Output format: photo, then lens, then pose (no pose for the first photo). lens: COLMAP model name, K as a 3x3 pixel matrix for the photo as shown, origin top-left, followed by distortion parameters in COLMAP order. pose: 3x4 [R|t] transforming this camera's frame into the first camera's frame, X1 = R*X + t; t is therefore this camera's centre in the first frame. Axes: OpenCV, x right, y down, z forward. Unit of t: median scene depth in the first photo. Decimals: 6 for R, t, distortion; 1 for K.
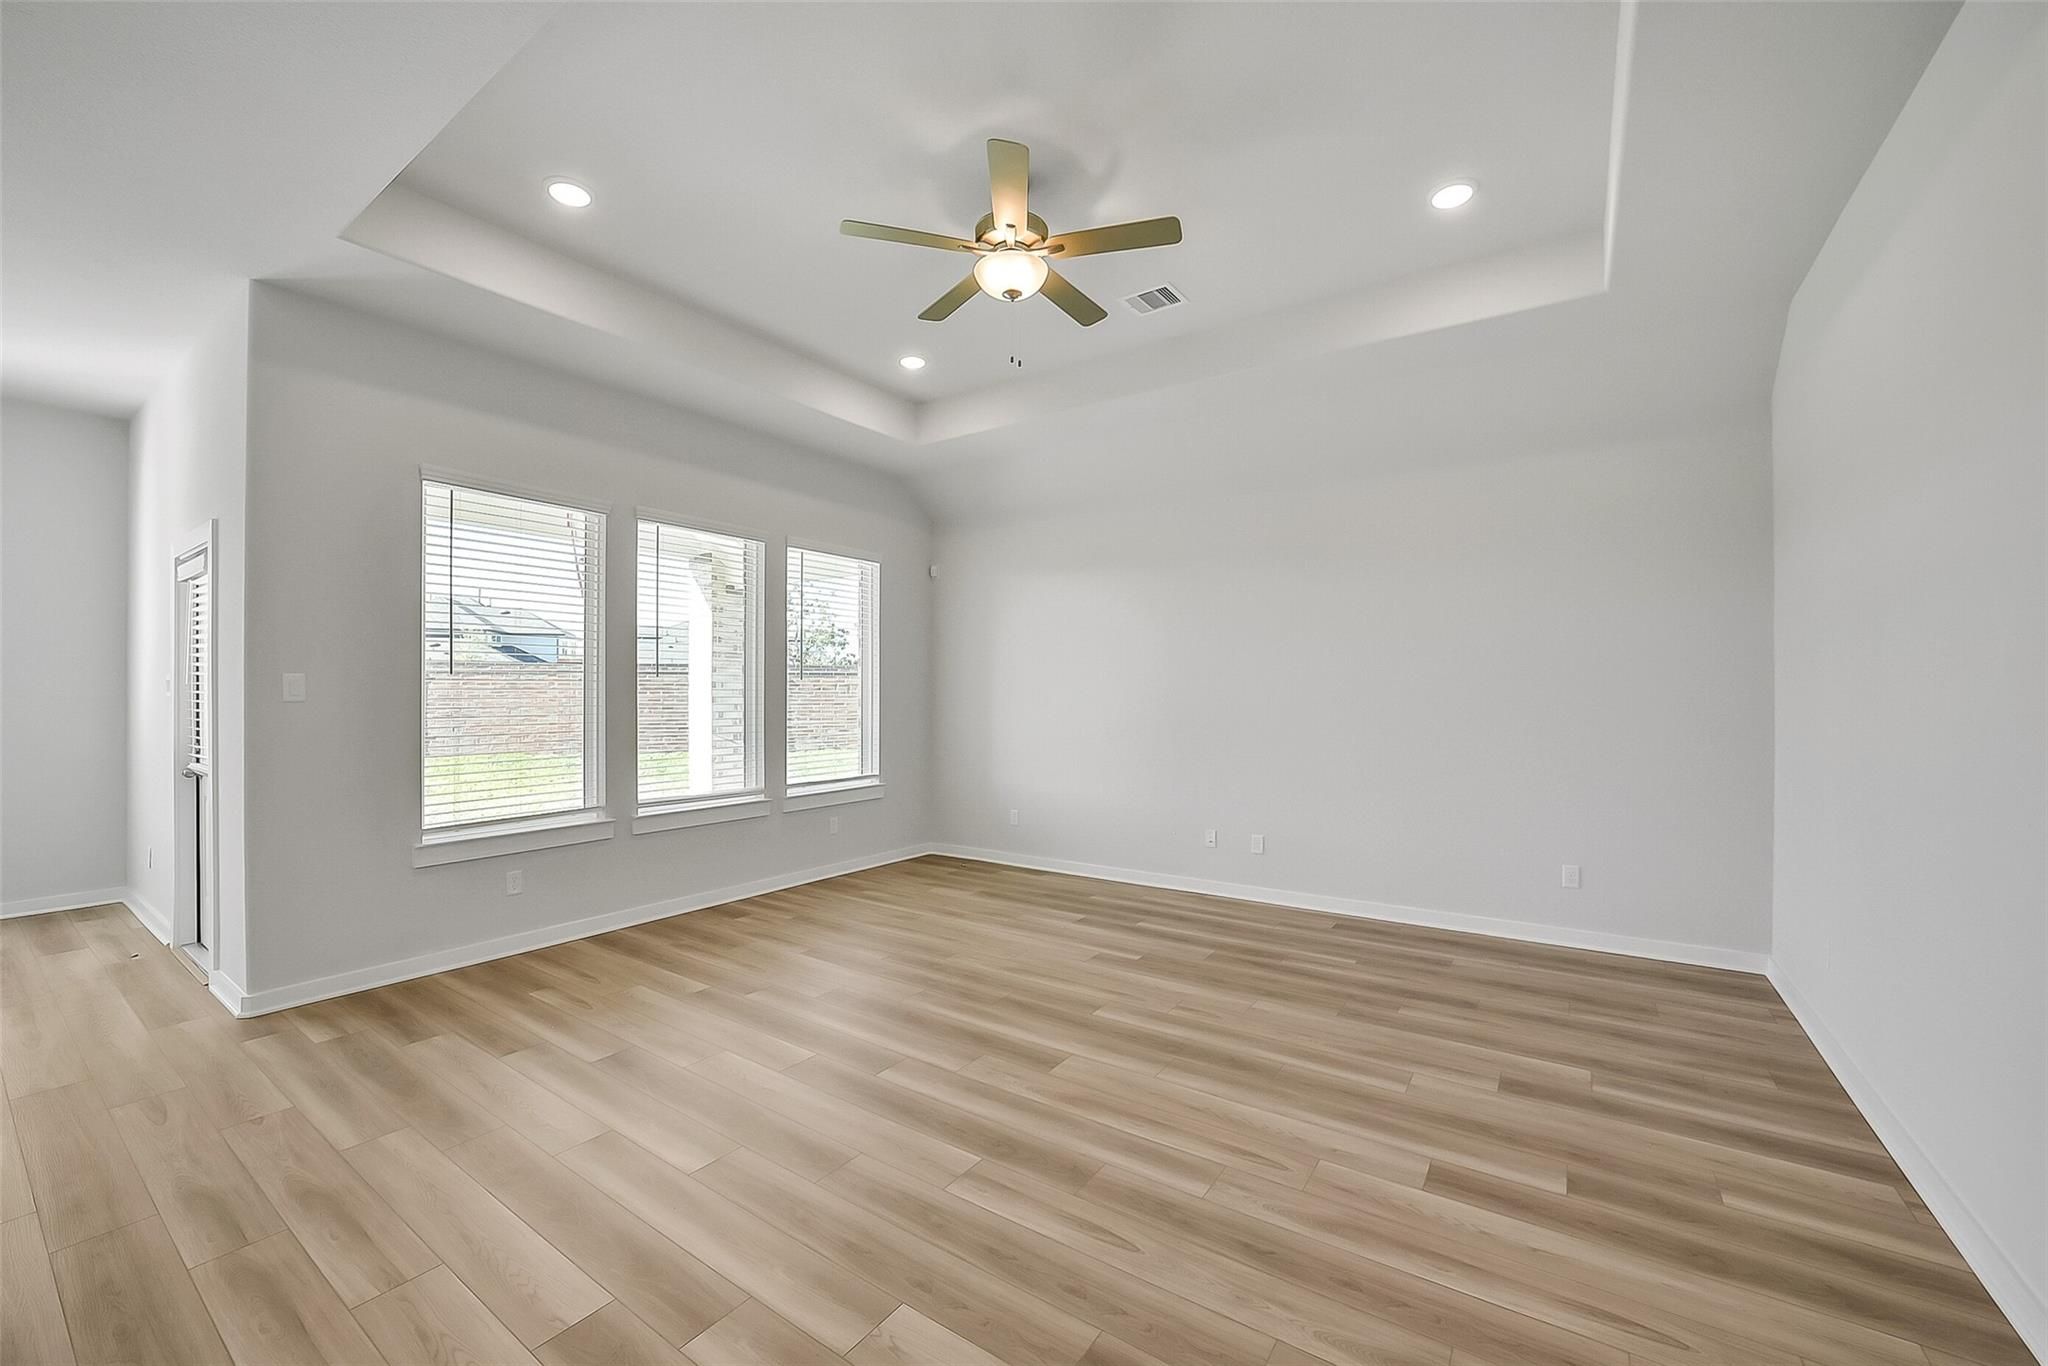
lens RADIAL K [[803.8, 0, 1006.9], [0, 803.8, 690.5], [0, 0, 1]] dist [-0.023108, 0.004522]
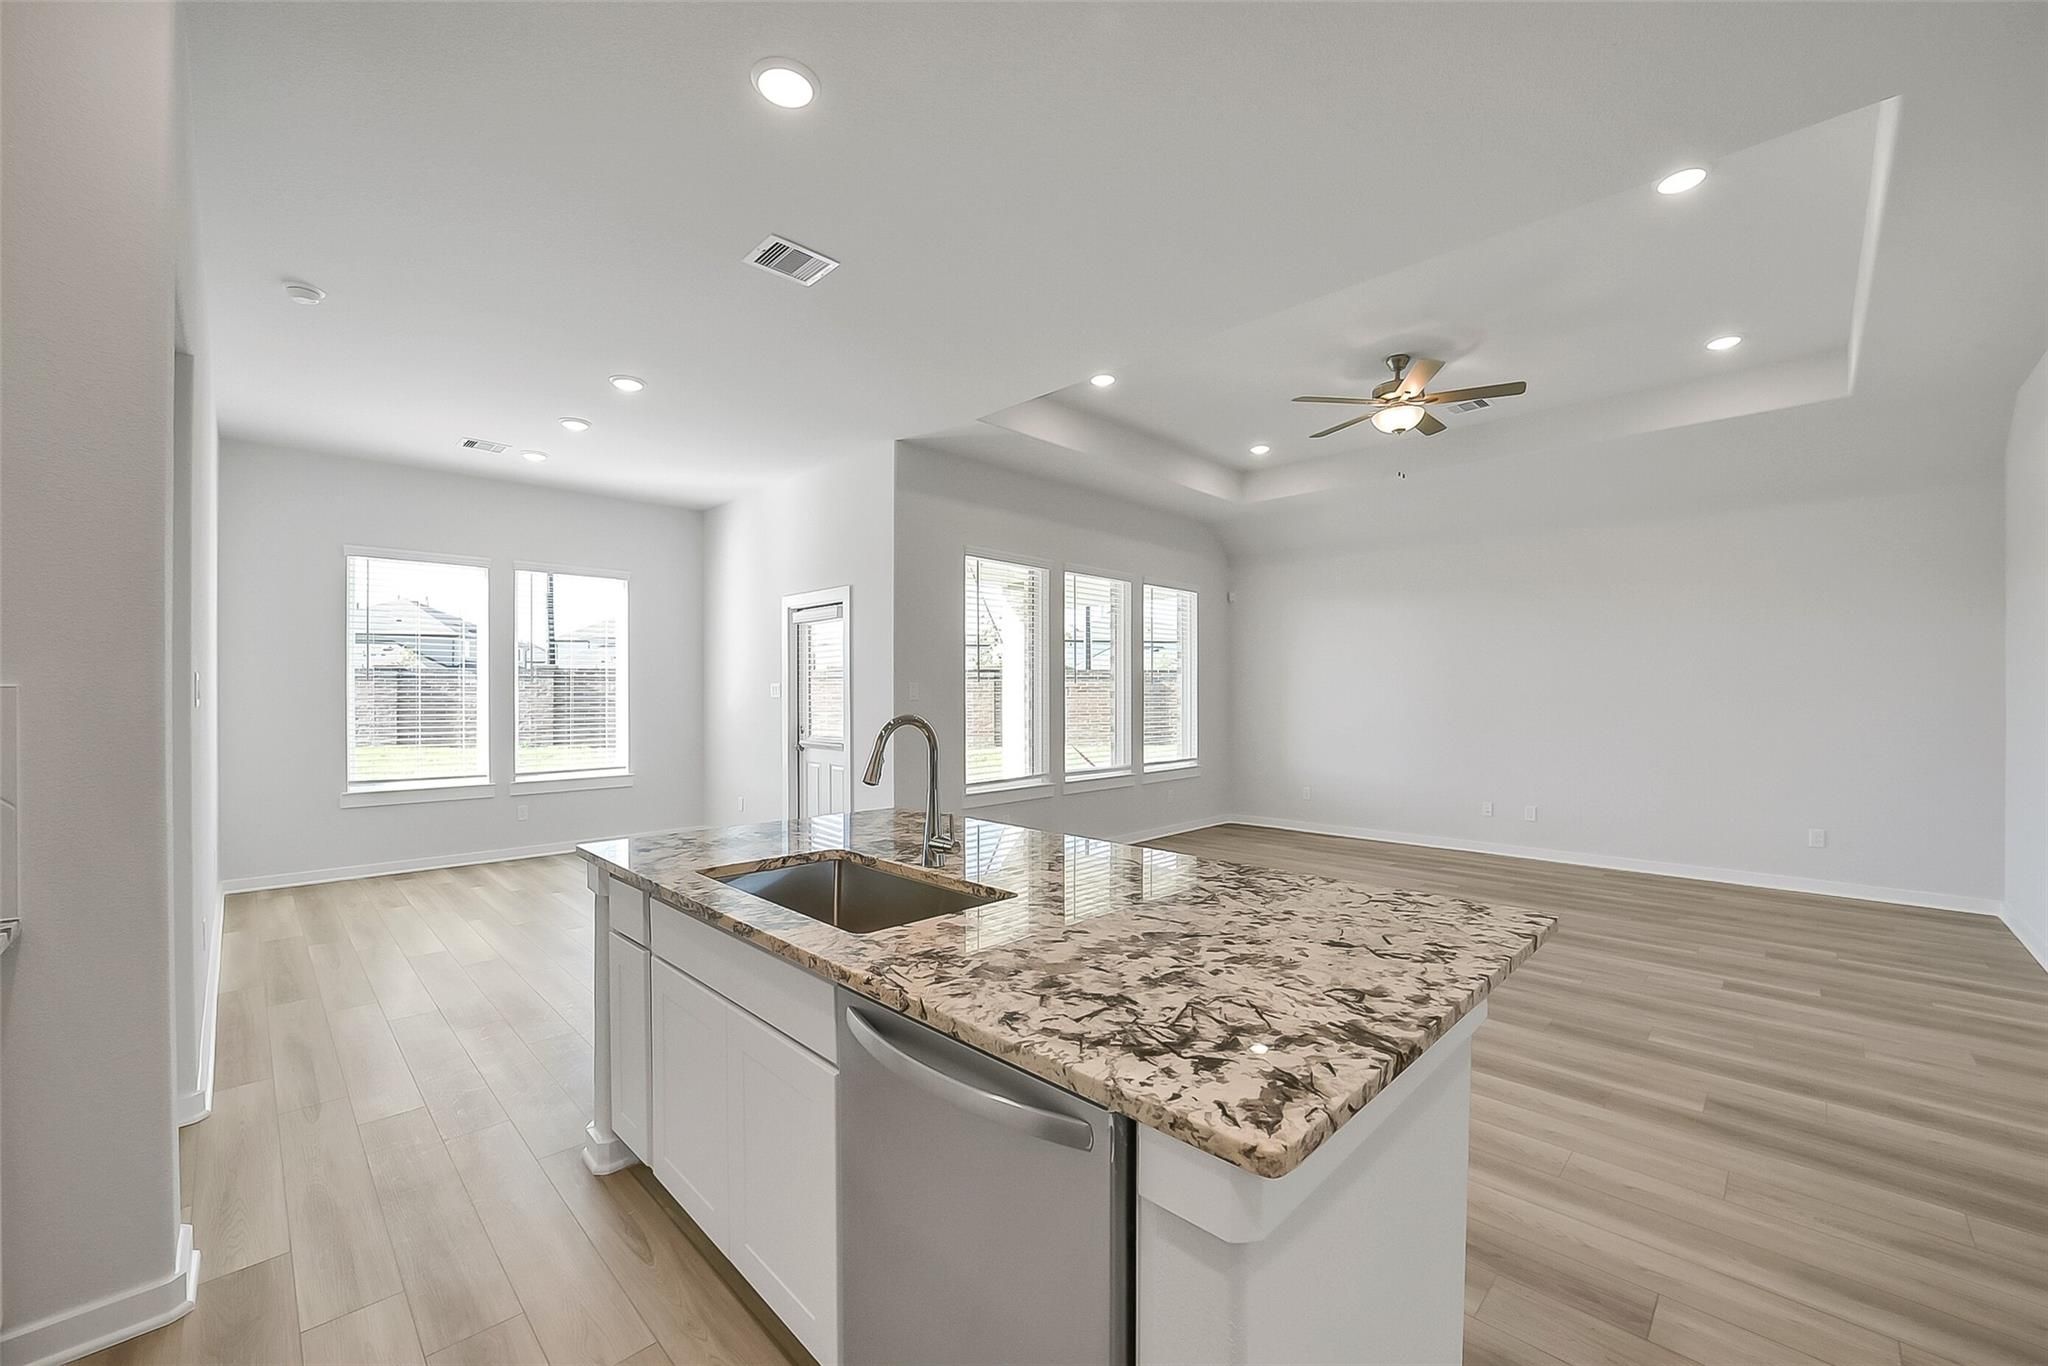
lens RADIAL K [[803.8, 0, 1014.1], [0, 803.8, 692.7], [0, 0, 1]] dist [-0.023108, 0.004522]
pose [[0.984864, -0.002079, -0.173314, -0.309534], [0.002177, 0.999998, 0.000374, -0.000681], [0.173313, -0.000745, 0.984867, -0.423806]]
